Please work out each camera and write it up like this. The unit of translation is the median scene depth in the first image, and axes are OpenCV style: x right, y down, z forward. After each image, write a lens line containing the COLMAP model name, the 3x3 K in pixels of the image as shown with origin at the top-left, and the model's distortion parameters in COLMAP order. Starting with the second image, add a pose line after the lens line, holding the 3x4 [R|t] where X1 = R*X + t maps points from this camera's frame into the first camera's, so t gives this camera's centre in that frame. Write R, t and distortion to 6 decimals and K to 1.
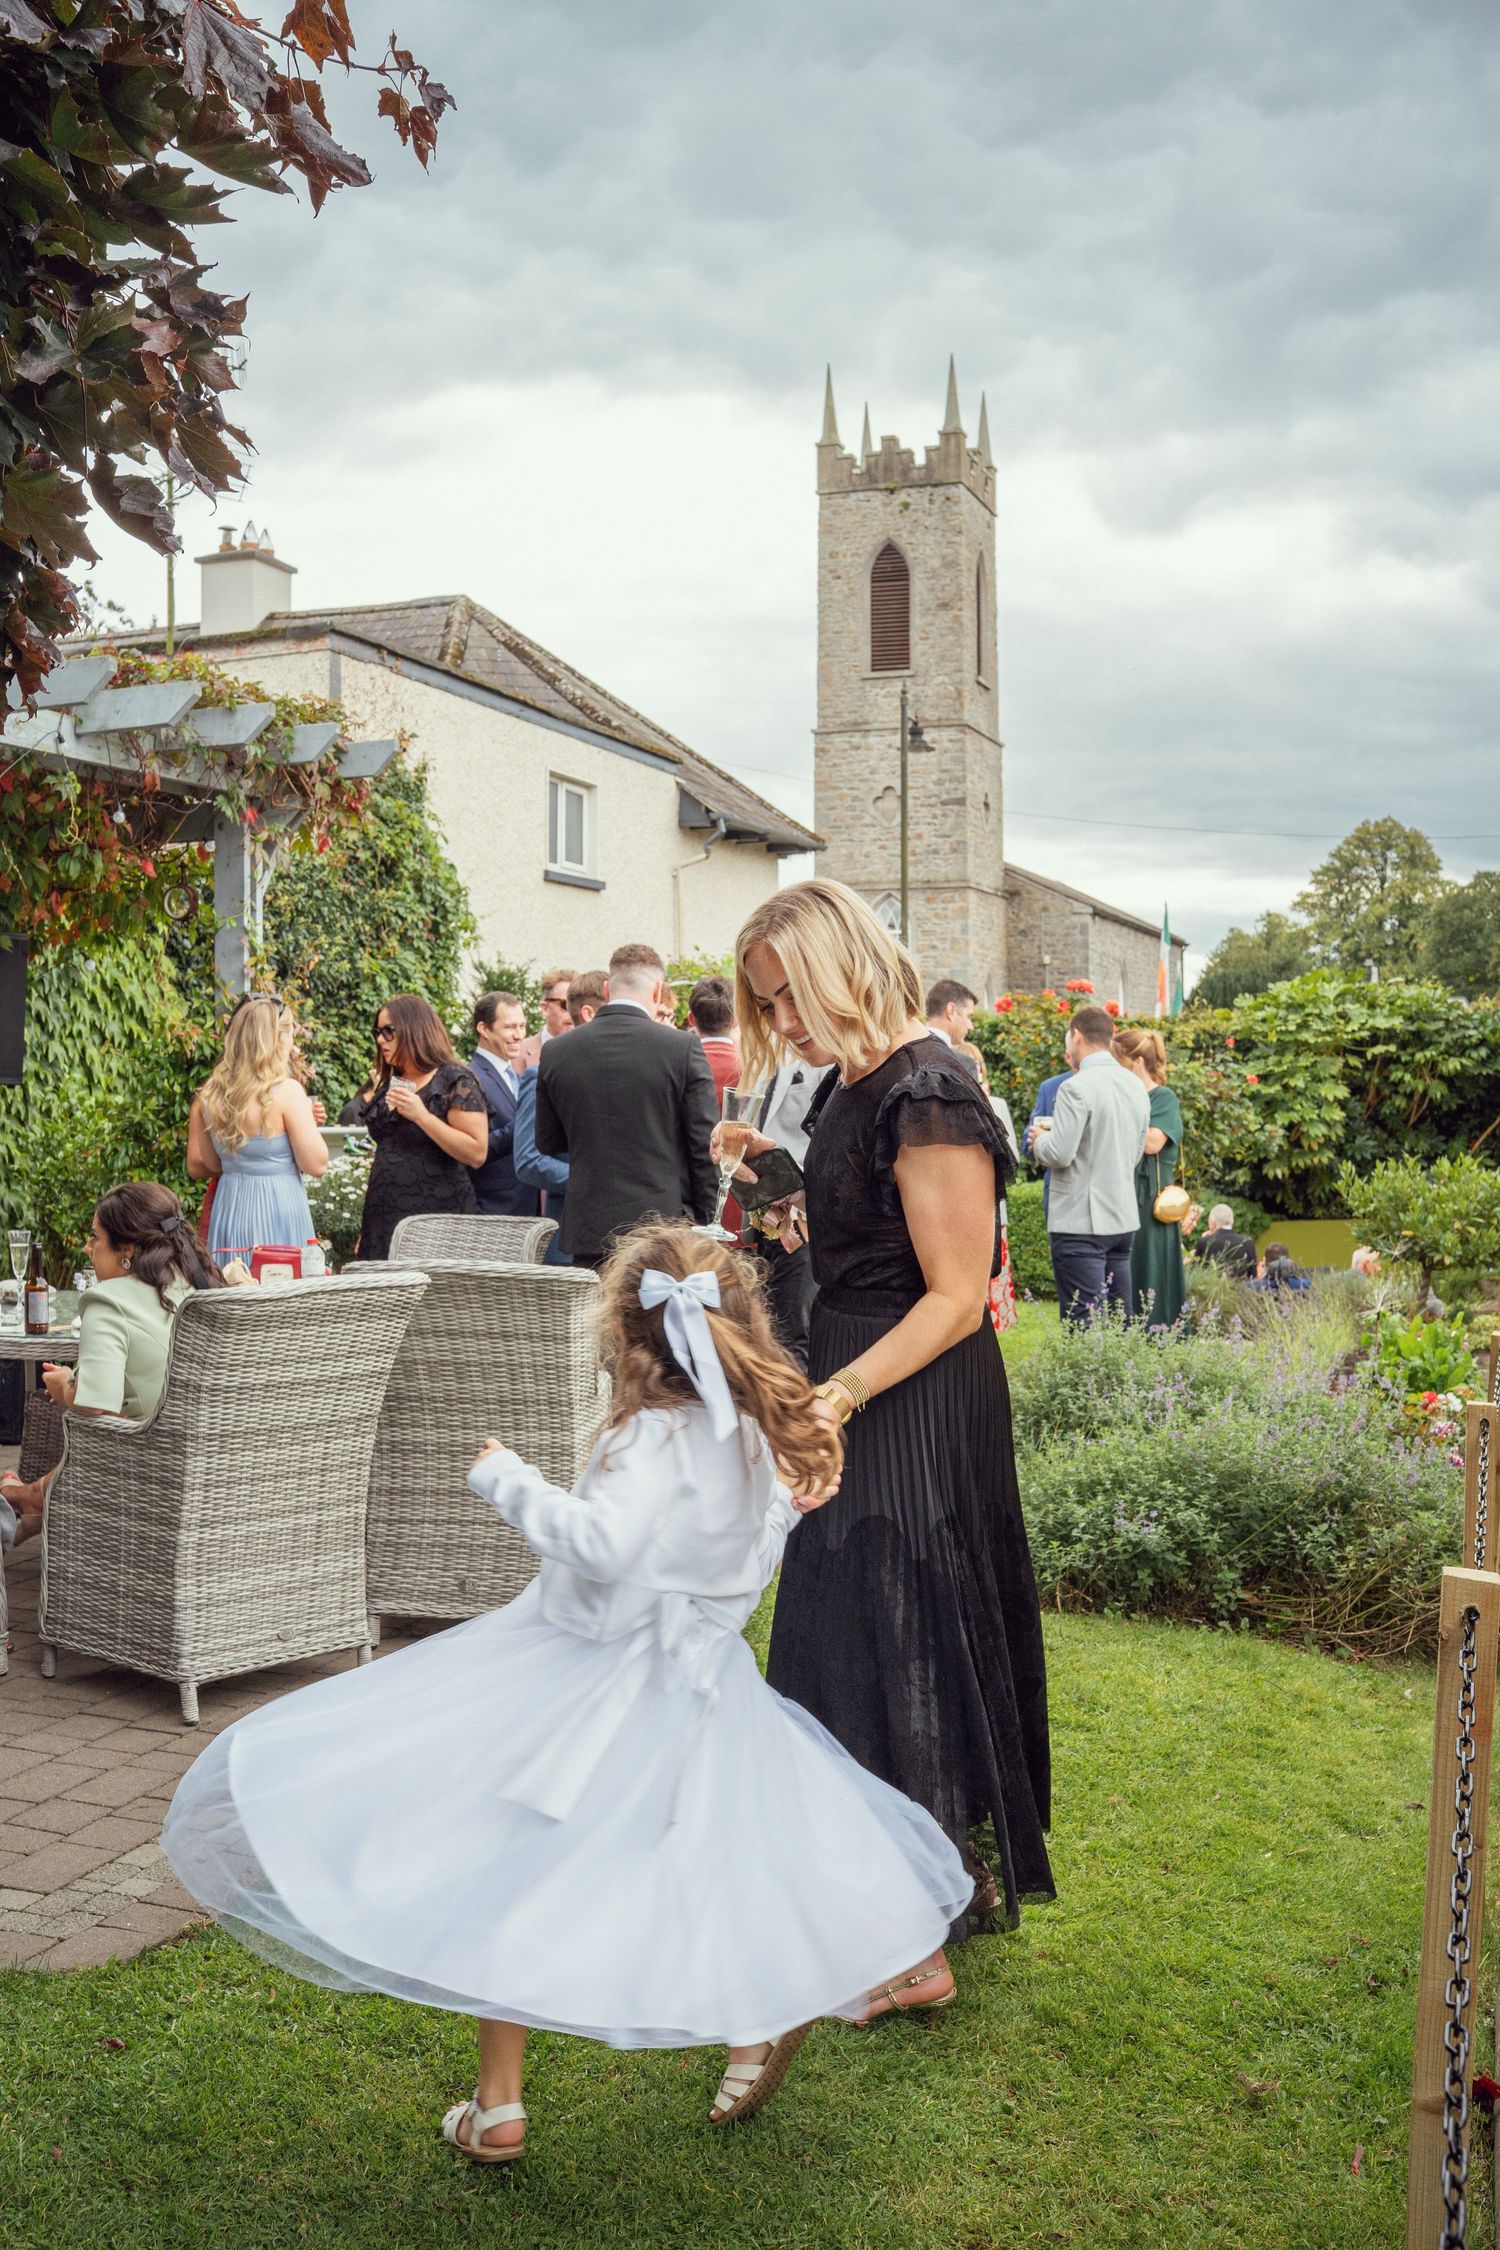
lens RADIAL K [[2178.5, 0, 750.0], [0, 2178.5, 1125.0], [0, 0, 1]] dist [-0.182853, 0.225802]
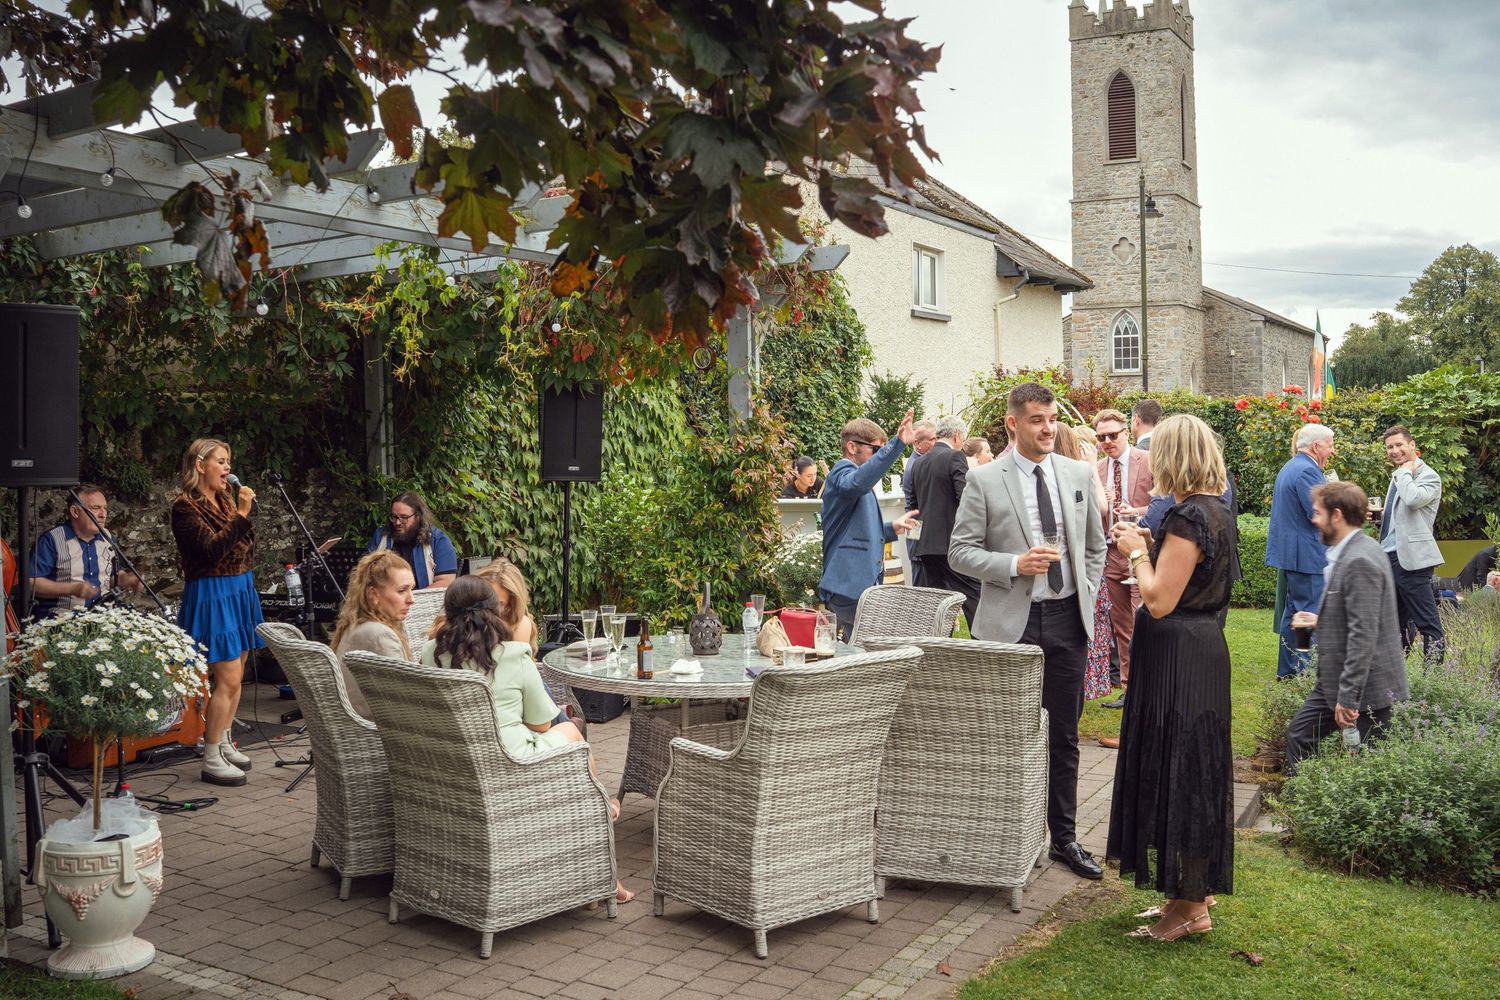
lens RADIAL K [[1432.8, 0, 750.0], [0, 1432.8, 500.0], [0, 0, 1]] dist [-0.198319, 0.217597]
pose [[0.982198, -0.004112, -0.187801, -0.017642], [0.009161, 0.999619, 0.026024, -0.011420], [0.187623, -0.027281, 0.981862, 0.012425]]
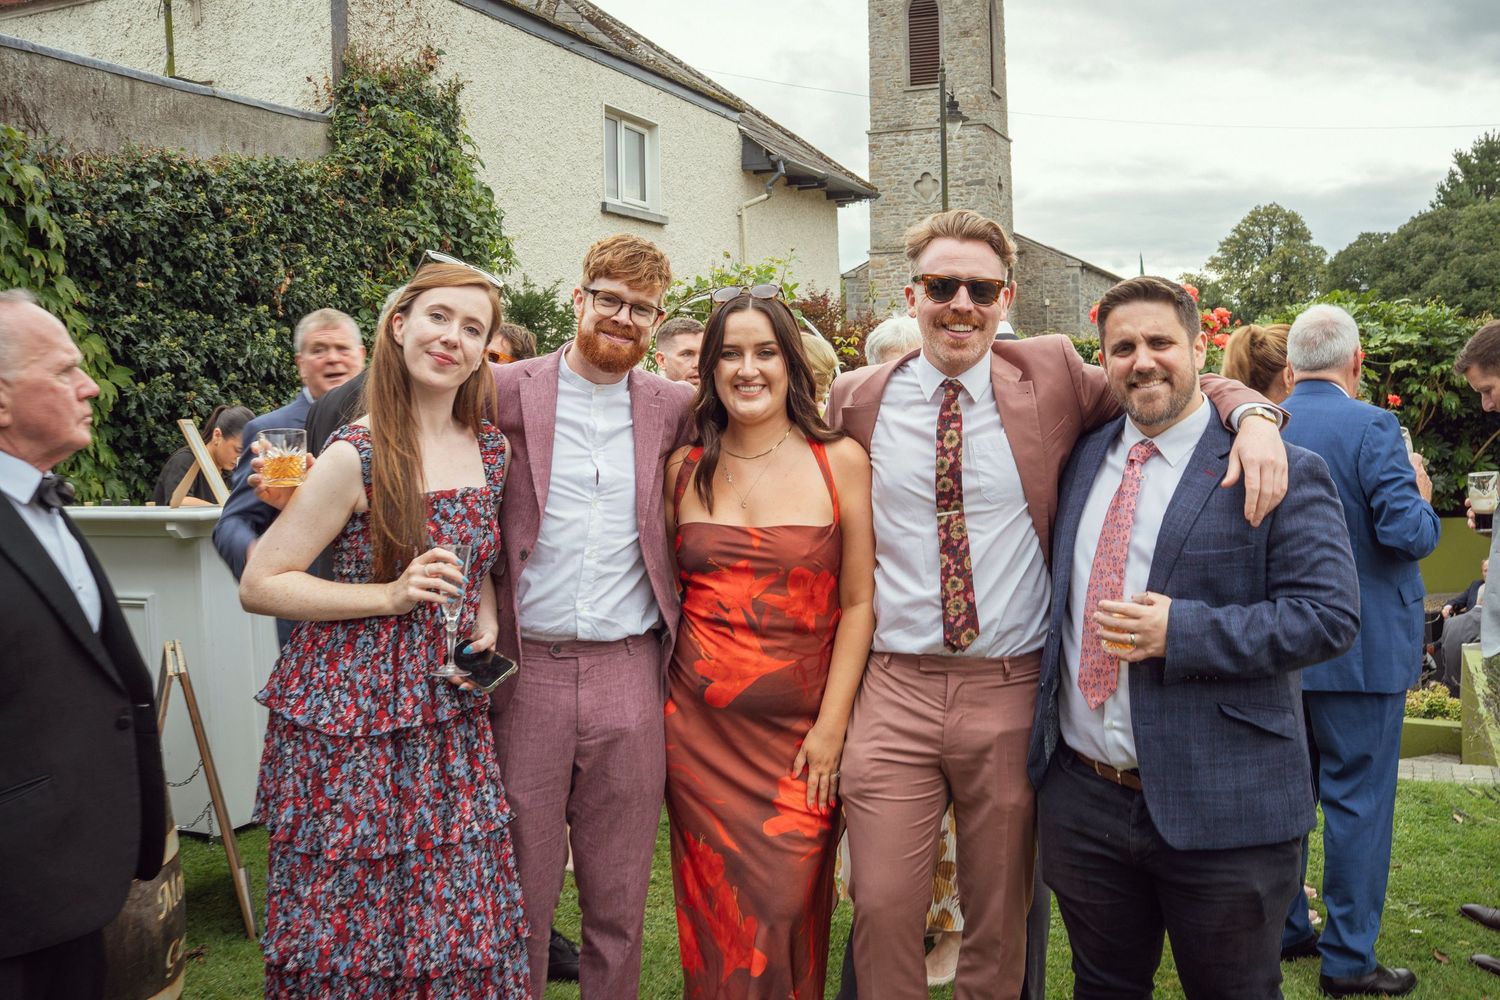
lens RADIAL K [[1467.0, 0, 750.0], [0, 1467.0, 500.0], [0, 0, 1]] dist [-0.186715, 0.244509]
pose [[0.998287, -0.016334, -0.056186, 0.009311], [0.019156, 0.998562, 0.050064, -0.009238], [0.055288, -0.051054, 0.997164, 0.272365]]
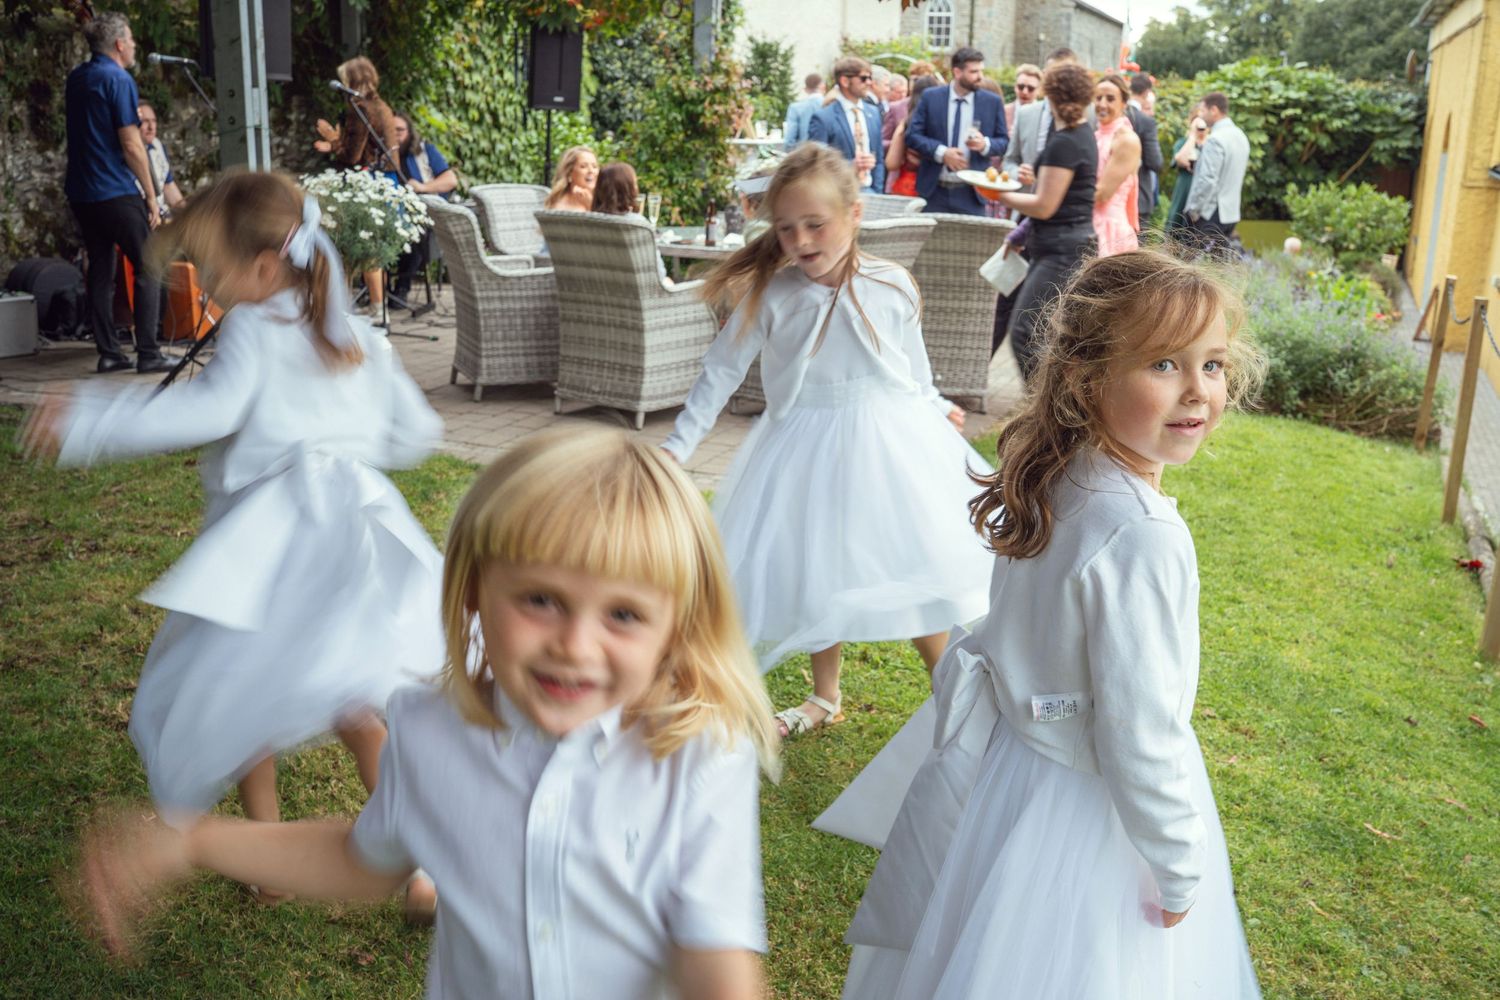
lens RADIAL K [[1452.3, 0, 750.0], [0, 1452.3, 500.0], [0, 0, 1]] dist [-0.182853, 0.225802]
pose [[0.998777, 0.038372, -0.031169, -0.056228], [-0.029633, 0.969370, 0.243811, -0.000094], [0.039570, -0.242589, 0.969322, -0.077496]]
